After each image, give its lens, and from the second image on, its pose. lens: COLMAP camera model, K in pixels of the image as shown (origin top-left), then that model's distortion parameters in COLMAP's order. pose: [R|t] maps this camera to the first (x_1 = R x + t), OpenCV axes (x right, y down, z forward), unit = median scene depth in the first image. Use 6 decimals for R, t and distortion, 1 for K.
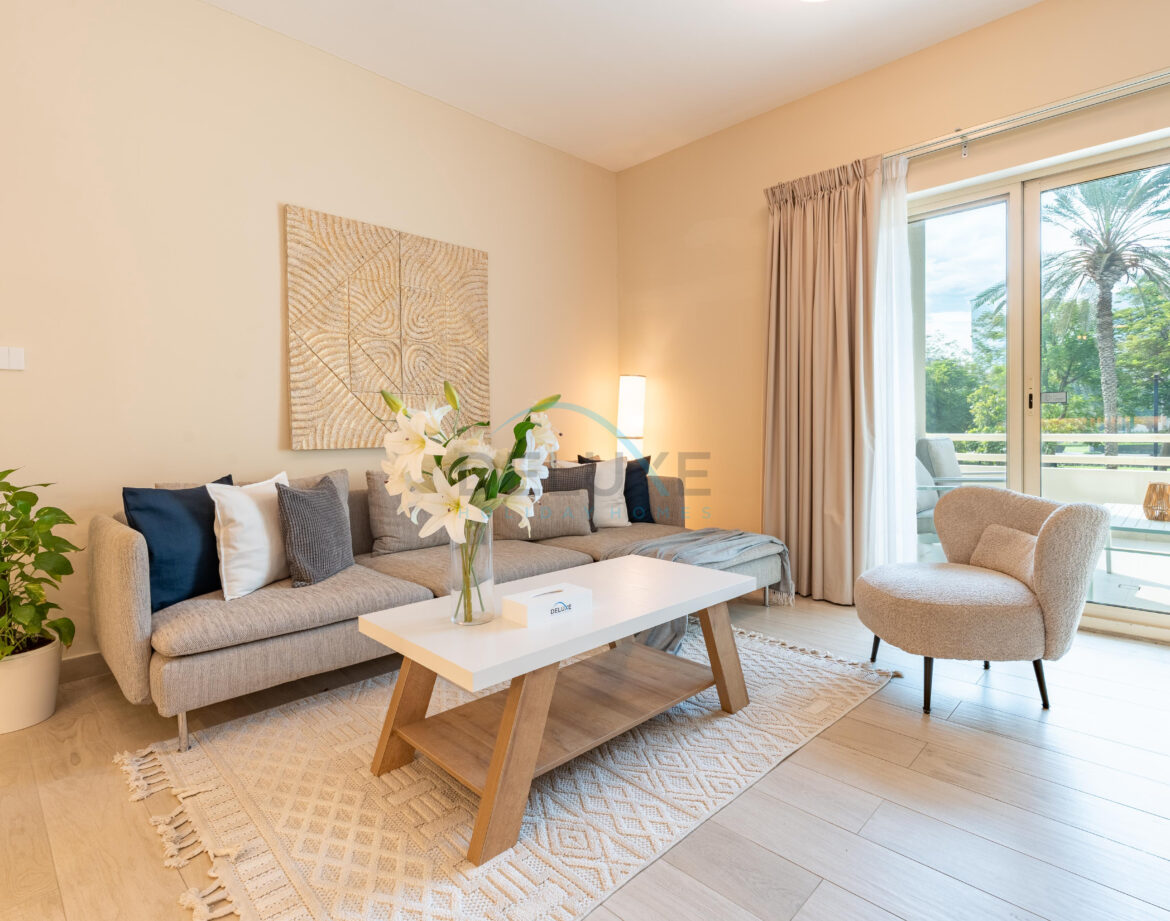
lens RADIAL K [[619.2, 0, 587.3], [0, 619.2, 433.7], [0, 0, 1]] dist [-0.002158, 0.000314]
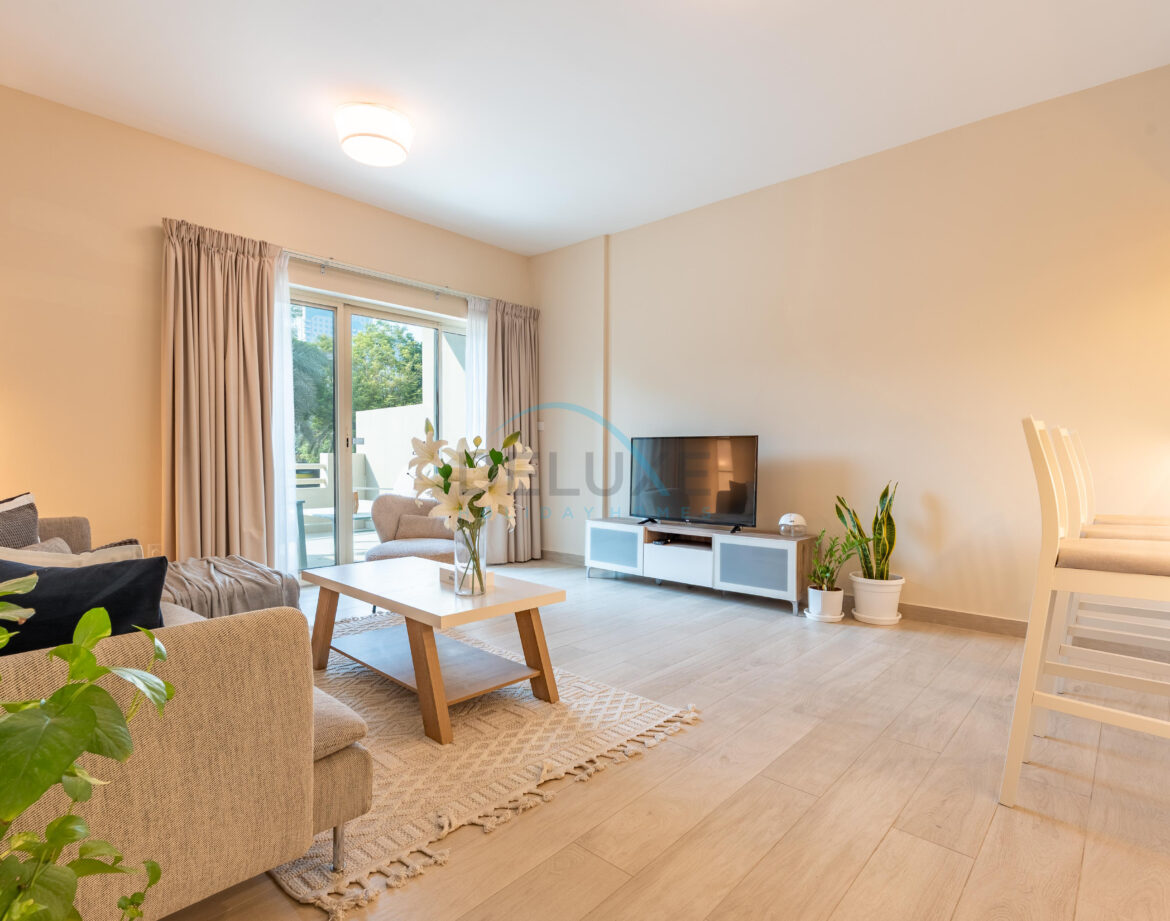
lens RADIAL K [[611.8, 0, 588.7], [0, 611.8, 455.6], [0, 0, 1]] dist [0.004503, 0.000296]
pose [[-0.042131, 0.013418, 0.999022, -0.902598], [0.002405, 0.999908, -0.013329, 0.004301], [-0.999109, 0.001842, -0.042160, 0.450174]]
